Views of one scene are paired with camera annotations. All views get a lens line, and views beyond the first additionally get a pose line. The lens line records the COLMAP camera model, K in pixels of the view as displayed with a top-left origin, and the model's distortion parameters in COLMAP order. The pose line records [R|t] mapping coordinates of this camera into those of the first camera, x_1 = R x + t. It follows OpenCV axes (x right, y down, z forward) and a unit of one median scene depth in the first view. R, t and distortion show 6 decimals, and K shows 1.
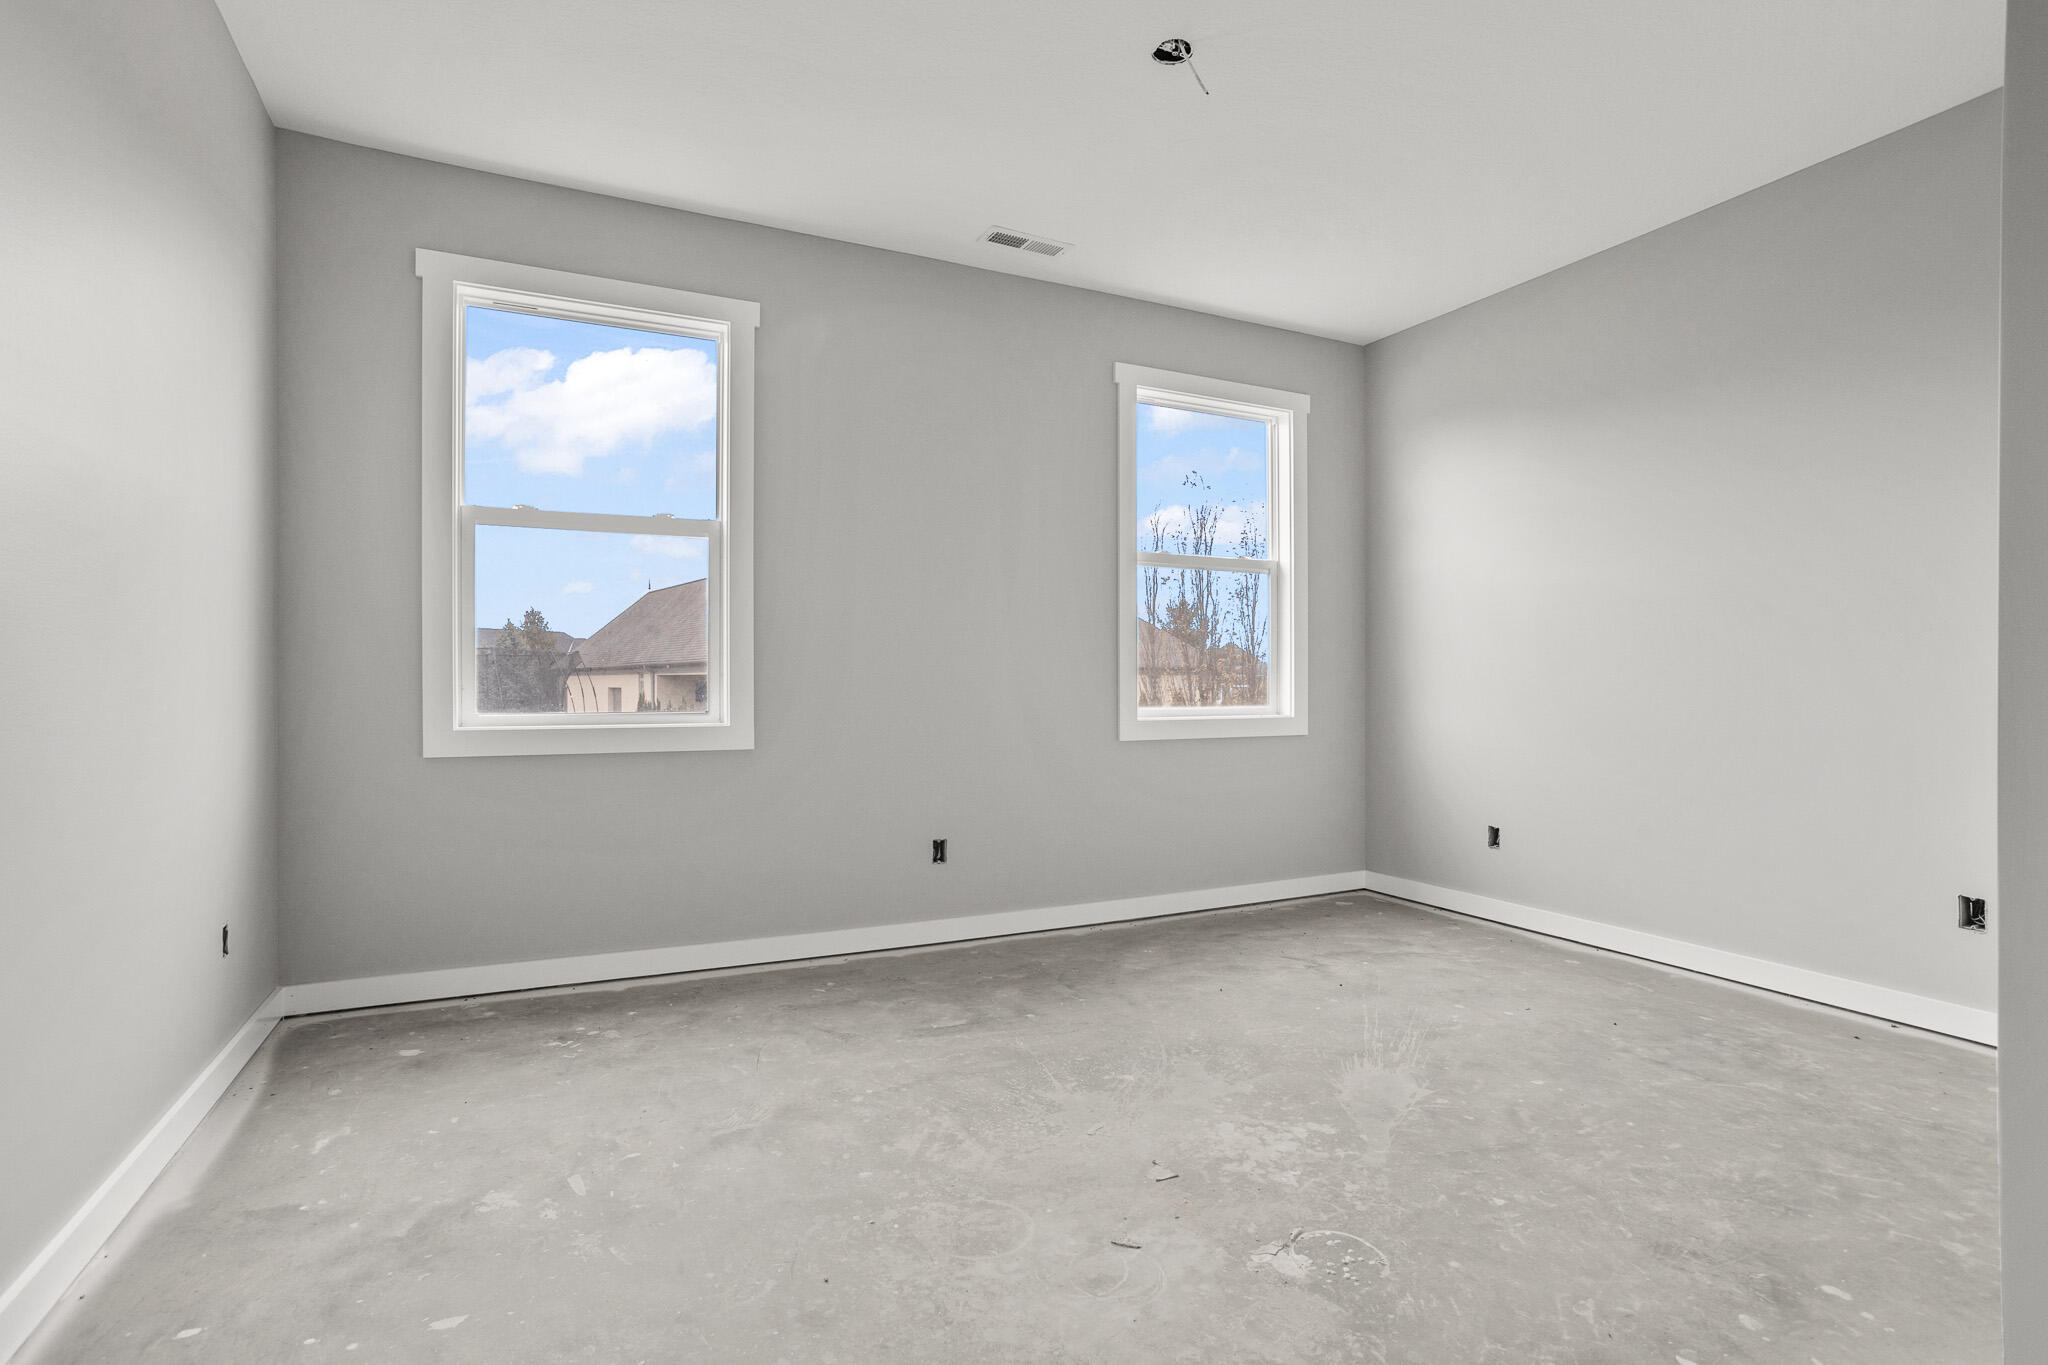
lens RADIAL K [[999.7, 0, 1022.6], [0, 999.7, 685.3], [0, 0, 1]] dist [0.005032, 0.000743]
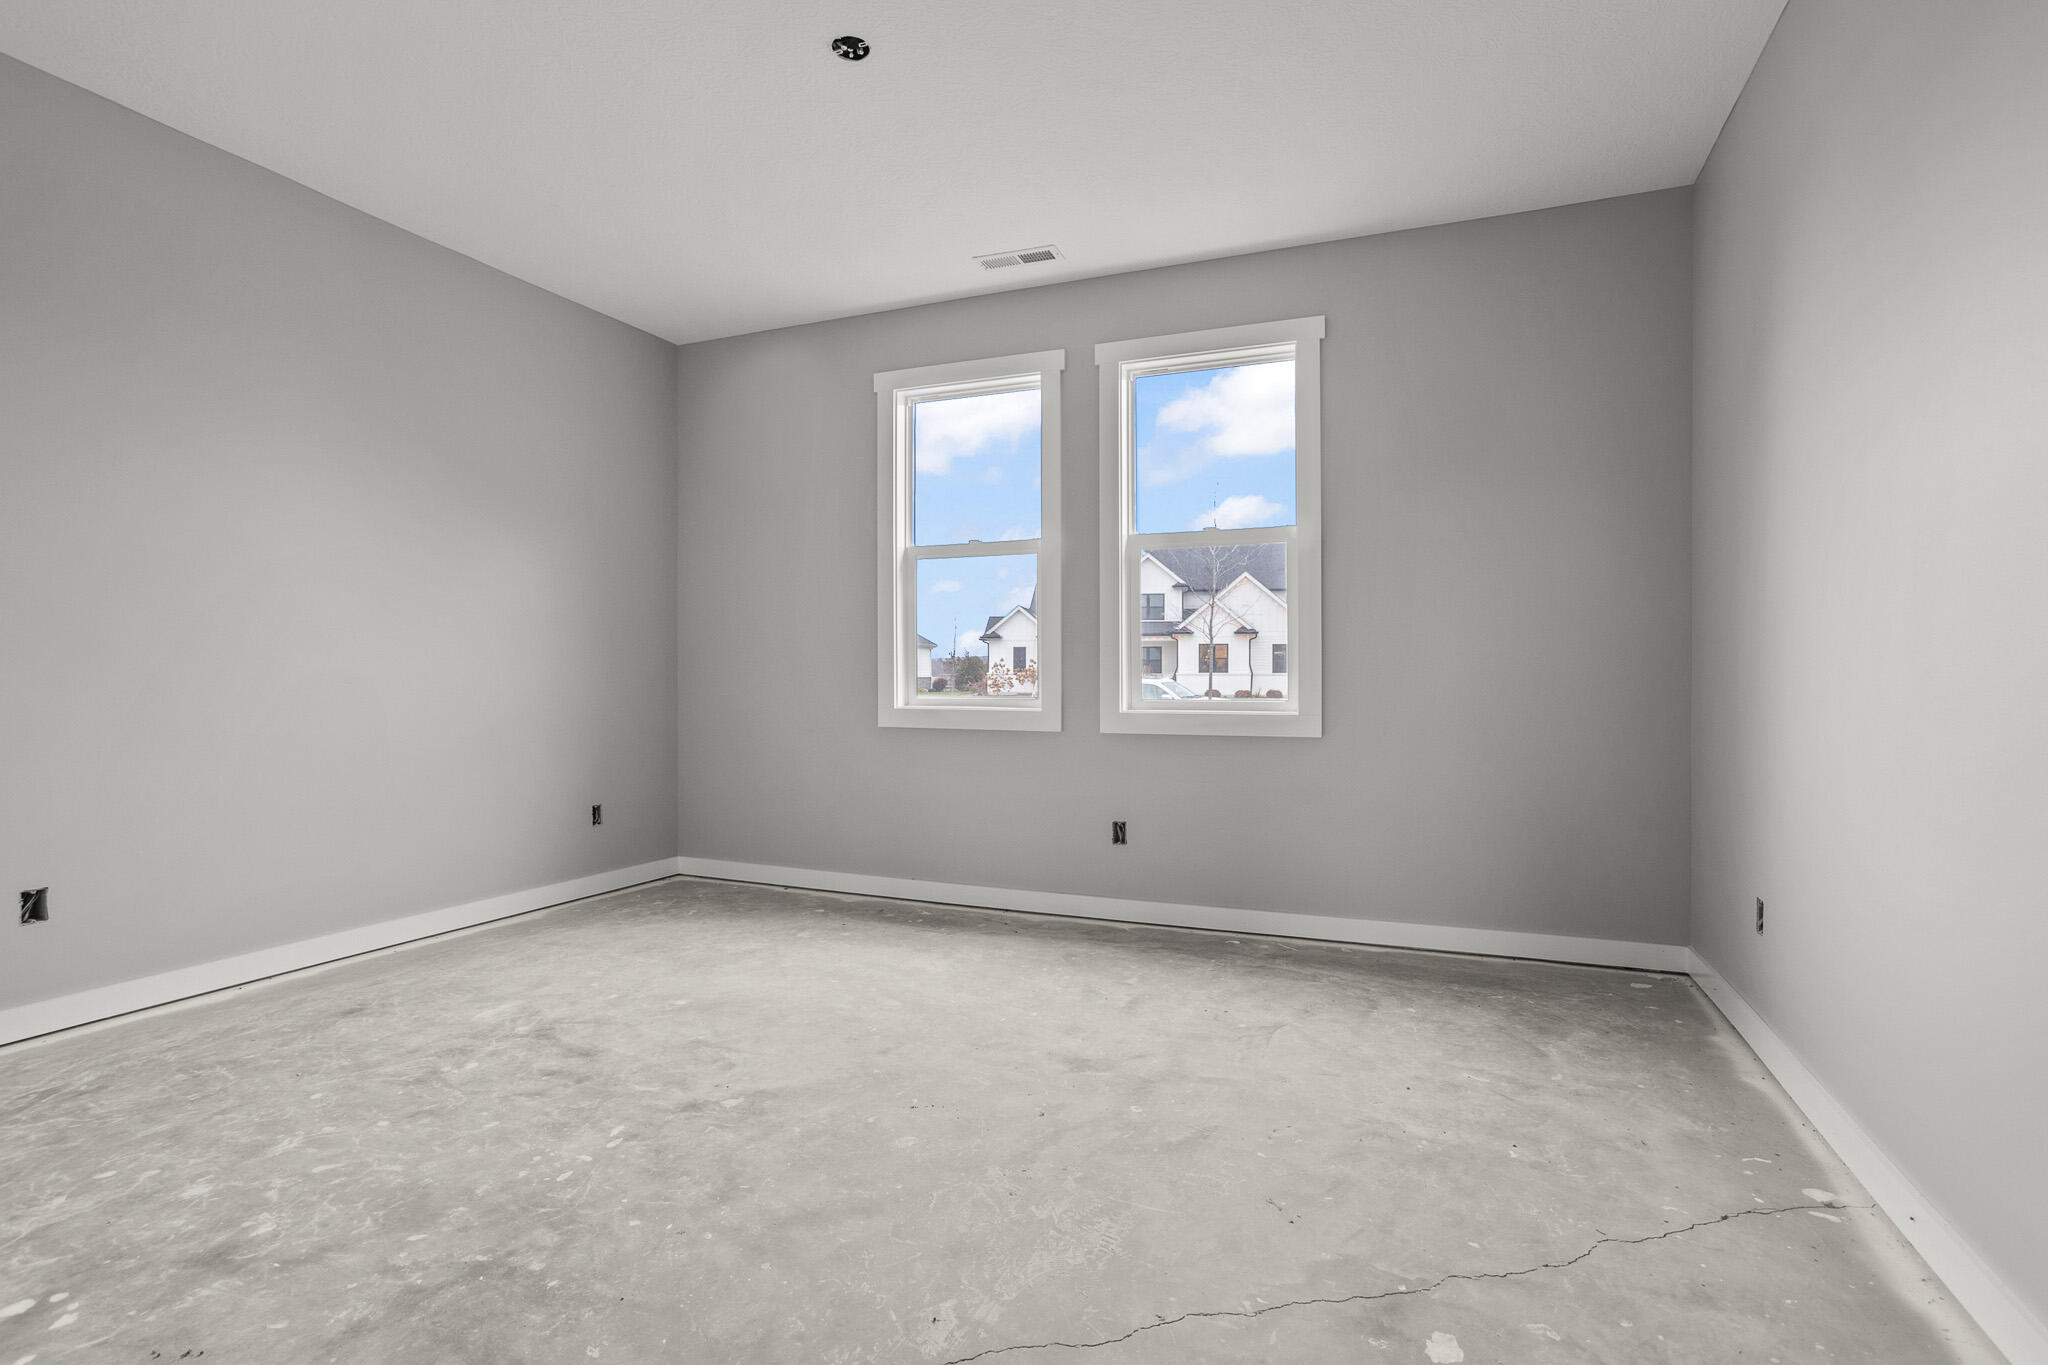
lens RADIAL K [[915.1, 0, 1013.0], [0, 915.1, 687.2], [0, 0, 1]] dist [-0.001192, 0.000024]
pose [[0.704866, 0.006589, -0.709310, 0.472120], [0.000158, 0.999955, 0.009446, 0.001771], [0.709340, -0.006770, 0.704834, 0.212886]]
